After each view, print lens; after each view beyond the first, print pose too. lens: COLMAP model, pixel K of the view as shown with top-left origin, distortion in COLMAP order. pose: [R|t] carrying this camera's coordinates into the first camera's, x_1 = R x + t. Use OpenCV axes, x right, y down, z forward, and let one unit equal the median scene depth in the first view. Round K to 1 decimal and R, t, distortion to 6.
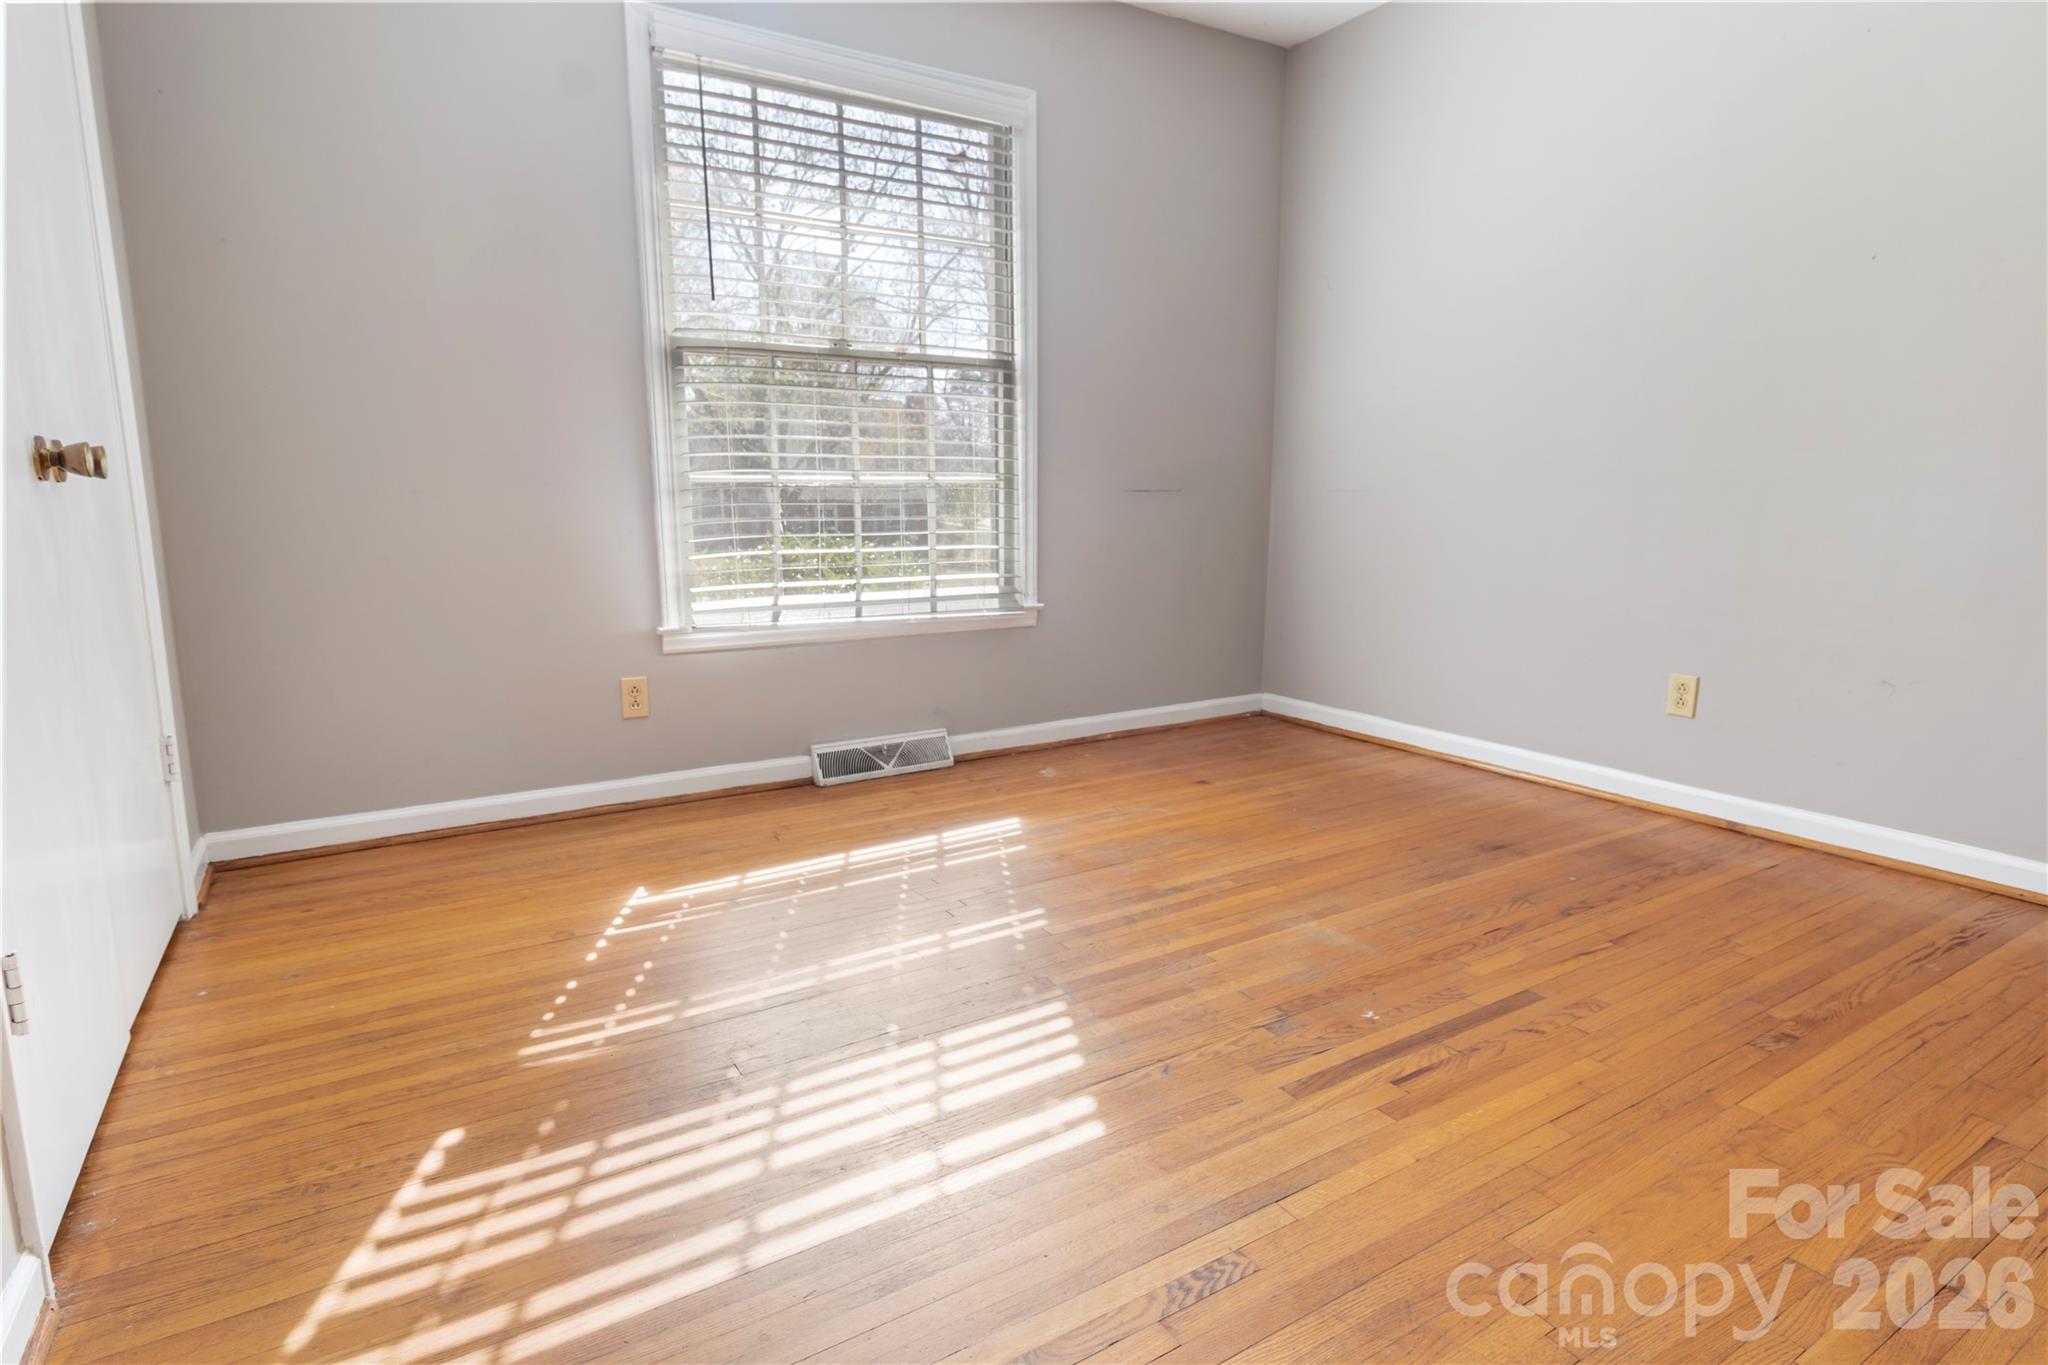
lens RADIAL K [[1066.1, 0, 1018.7], [0, 1066.1, 651.0], [0, 0, 1]] dist [0.001010, 0.000051]
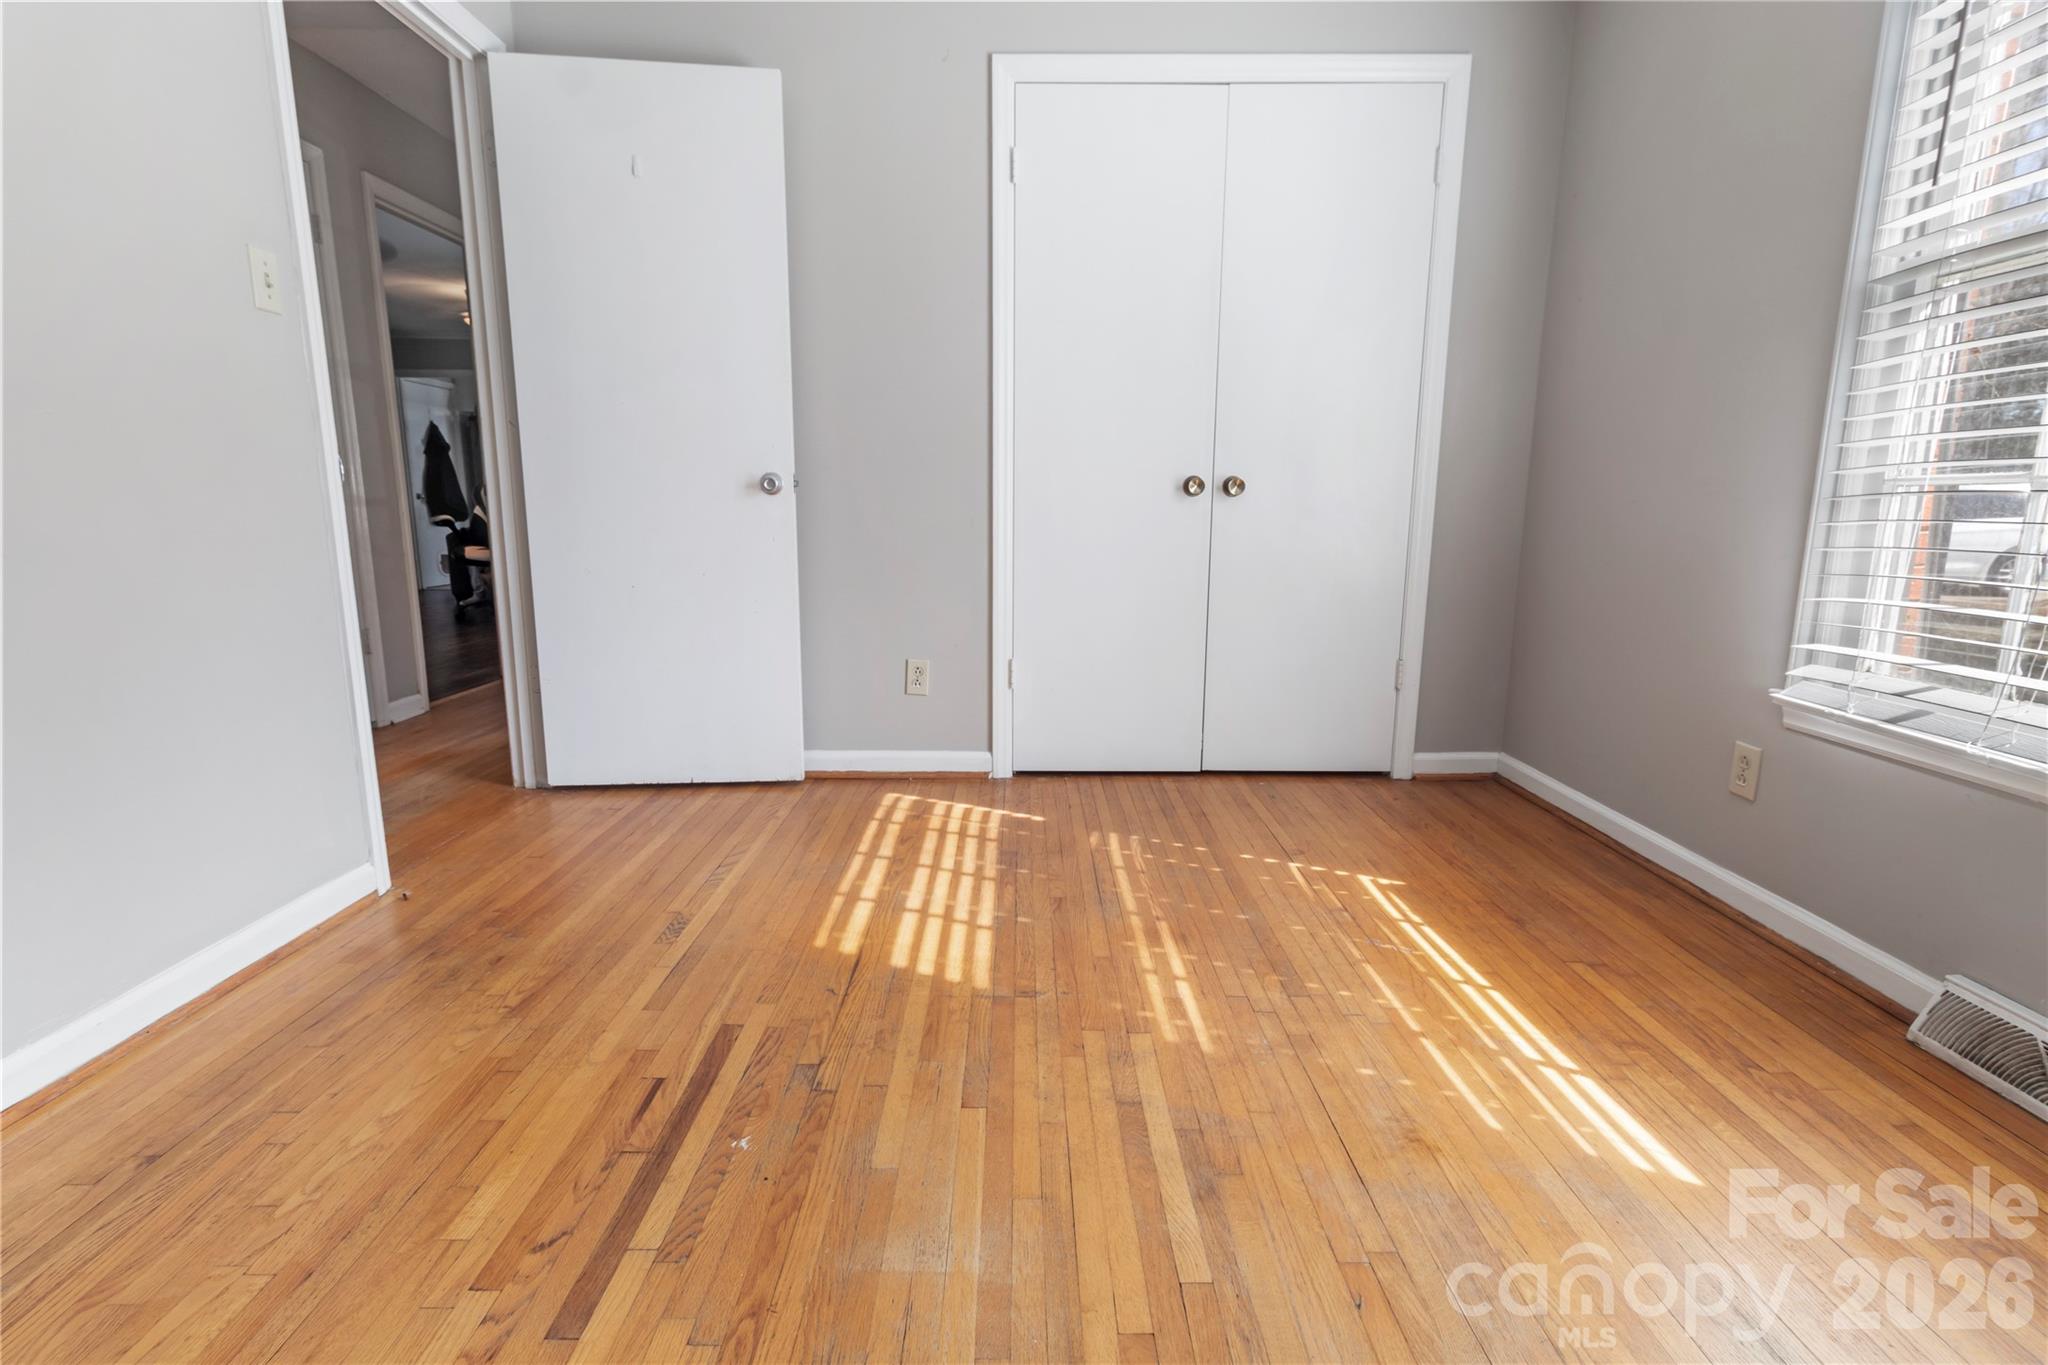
lens RADIAL K [[952.9, 0, 1024.0], [0, 952.9, 682.5], [0, 0, 1]] dist [-0.000567, -0.000054]
pose [[-0.522510, 0.155827, -0.838273, 0.812571], [-0.131354, 0.956709, 0.259719, -0.216826], [0.842454, 0.245816, -0.479422, 1.523059]]
